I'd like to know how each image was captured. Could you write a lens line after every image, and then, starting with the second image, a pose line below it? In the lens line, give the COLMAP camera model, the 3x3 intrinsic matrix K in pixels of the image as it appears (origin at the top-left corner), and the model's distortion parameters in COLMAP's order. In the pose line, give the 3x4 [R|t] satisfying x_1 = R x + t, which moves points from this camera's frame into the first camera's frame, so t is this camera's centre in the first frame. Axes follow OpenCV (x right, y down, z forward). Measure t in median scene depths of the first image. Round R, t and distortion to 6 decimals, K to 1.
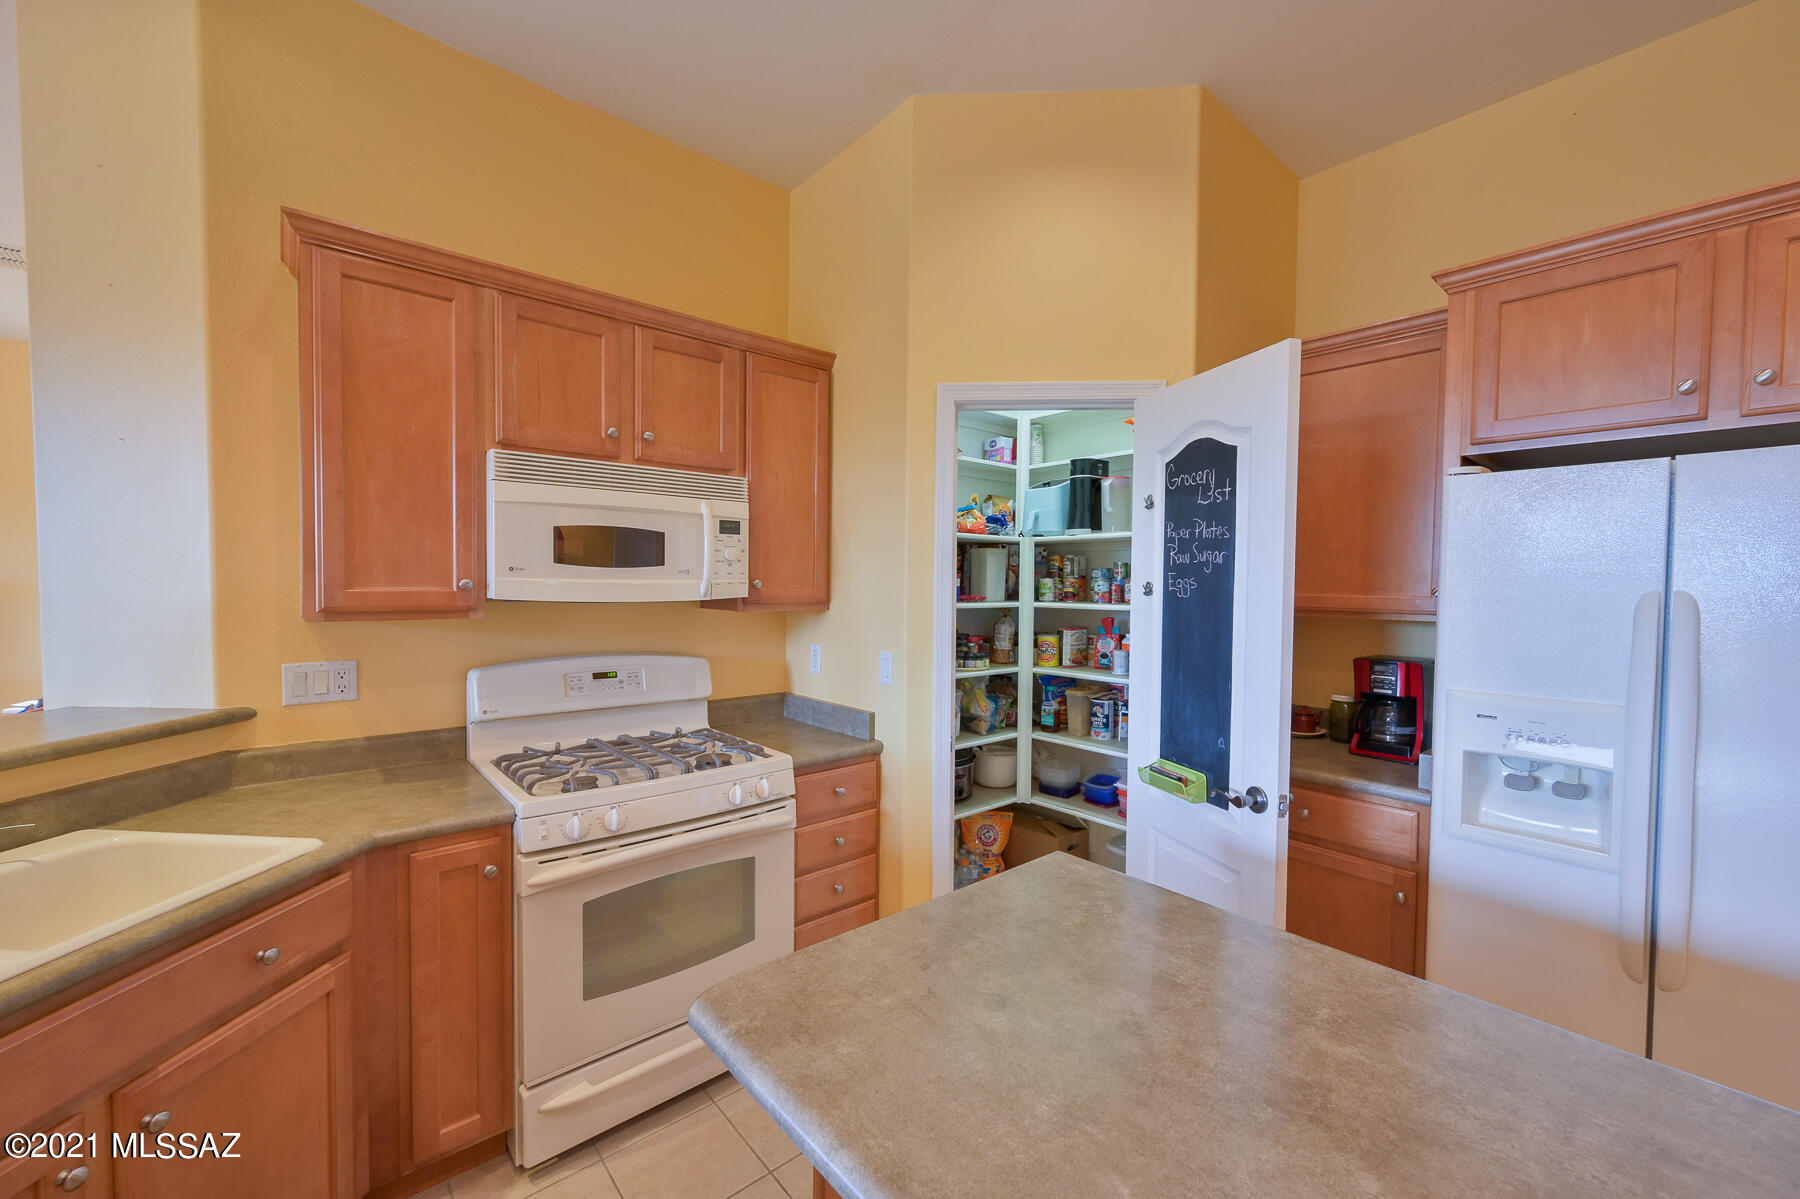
lens RADIAL K [[706.9, 0, 901.9], [0, 706.9, 603.2], [0, 0, 1]] dist [-0.001499, 0.001164]
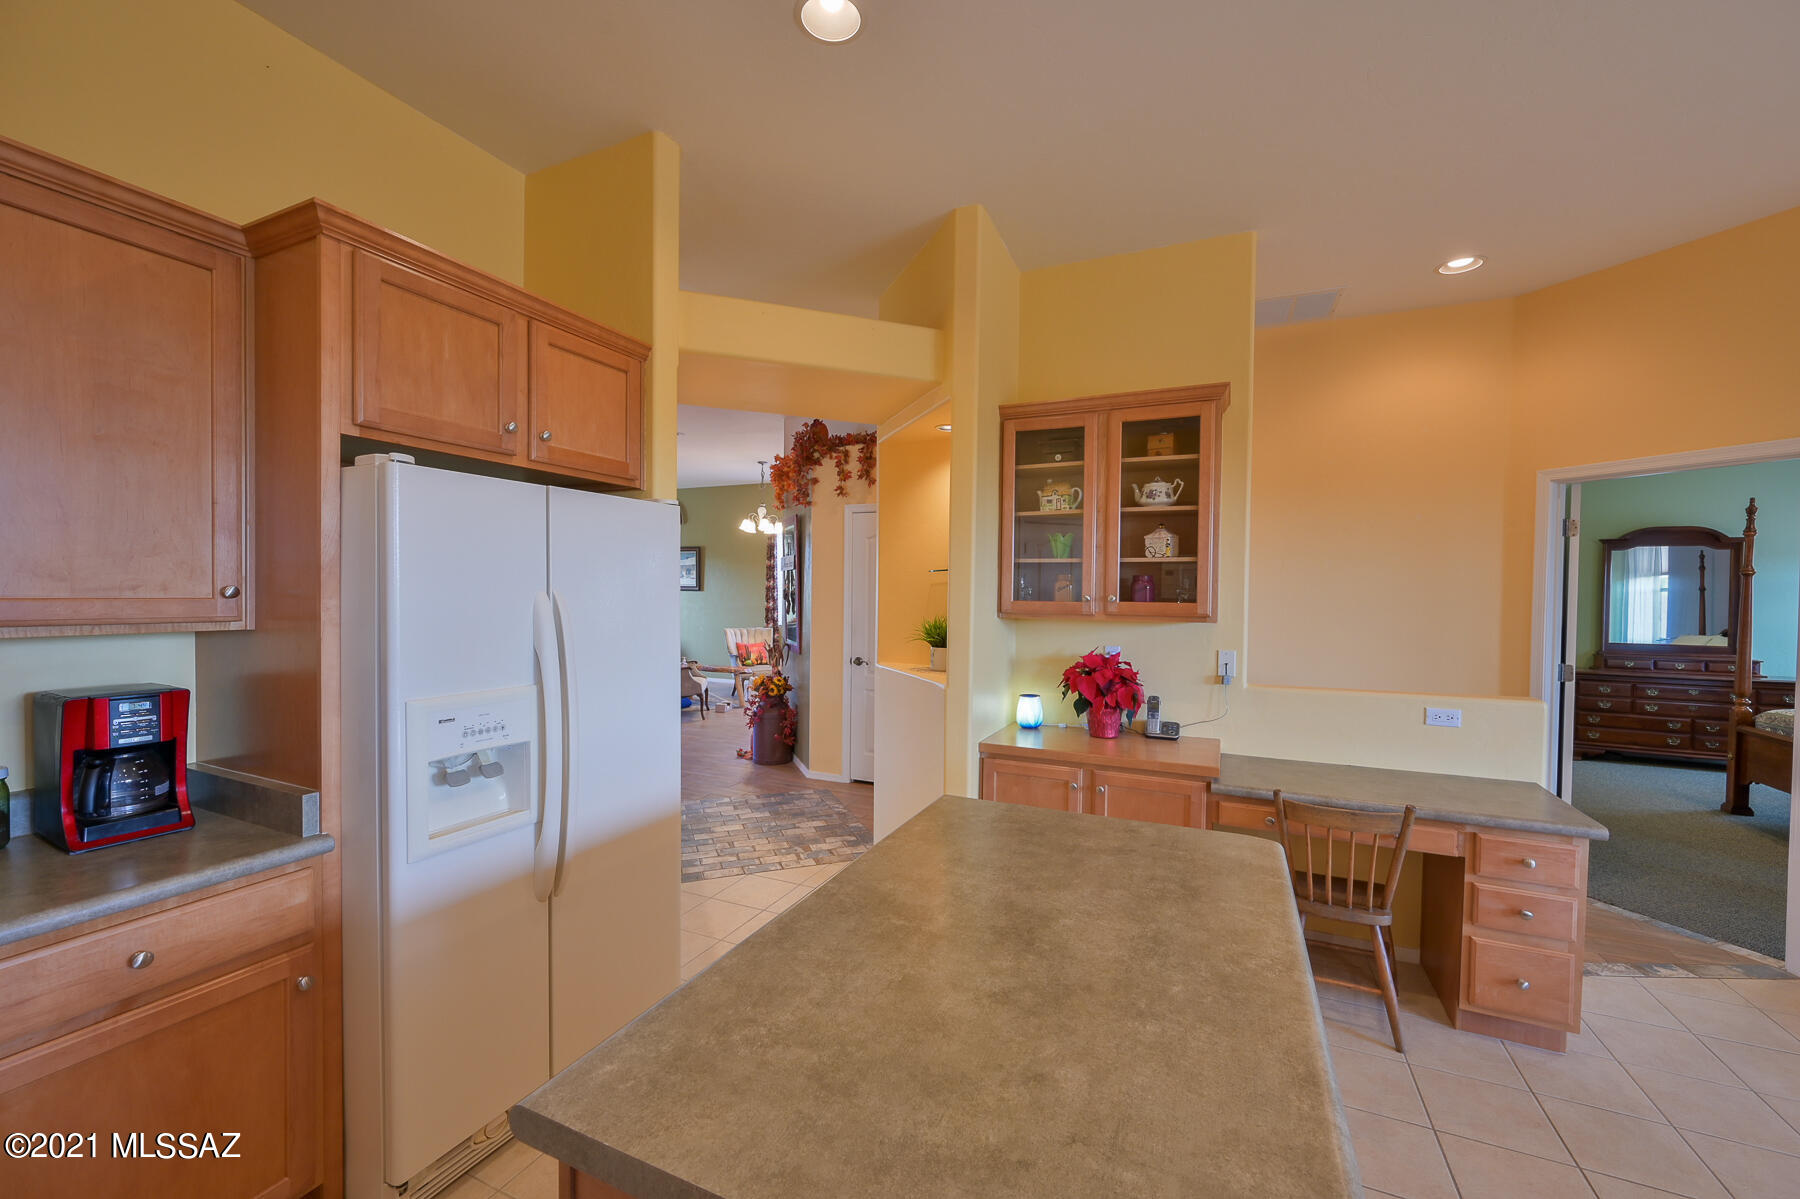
lens RADIAL K [[706.9, 0, 909.6], [0, 706.9, 606.7], [0, 0, 1]] dist [-0.001499, 0.001164]
pose [[-0.422278, -0.036043, 0.905750, -0.268579], [0.010892, 0.998935, 0.044829, -0.027713], [-0.906401, 0.028796, -0.421435, 0.712572]]
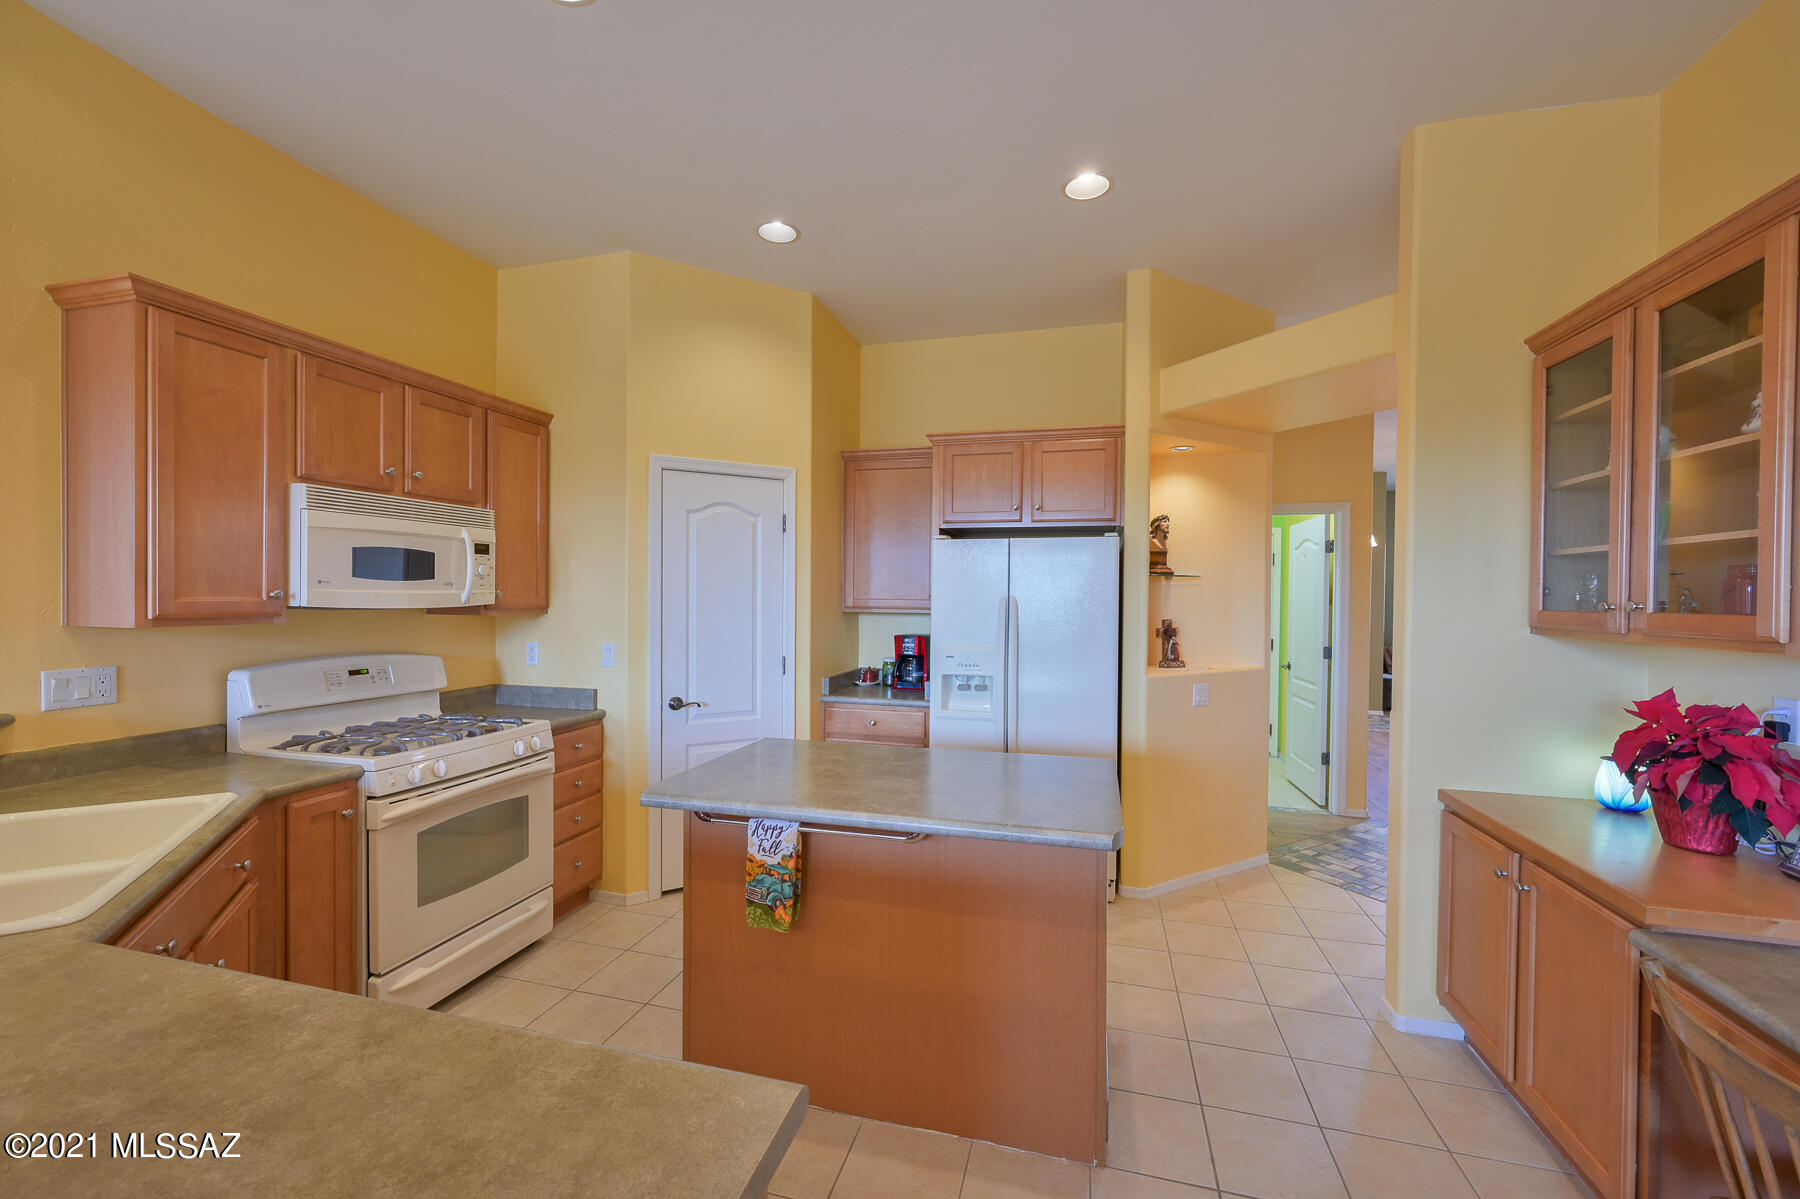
lens RADIAL K [[706.9, 0, 901.7], [0, 706.9, 594.9], [0, 0, 1]] dist [-0.001499, 0.001164]
pose [[0.829353, -0.002993, 0.558717, -0.390187], [0.016302, 0.999690, -0.018843, 0.013150], [-0.558487, 0.024735, 0.829144, -0.560197]]
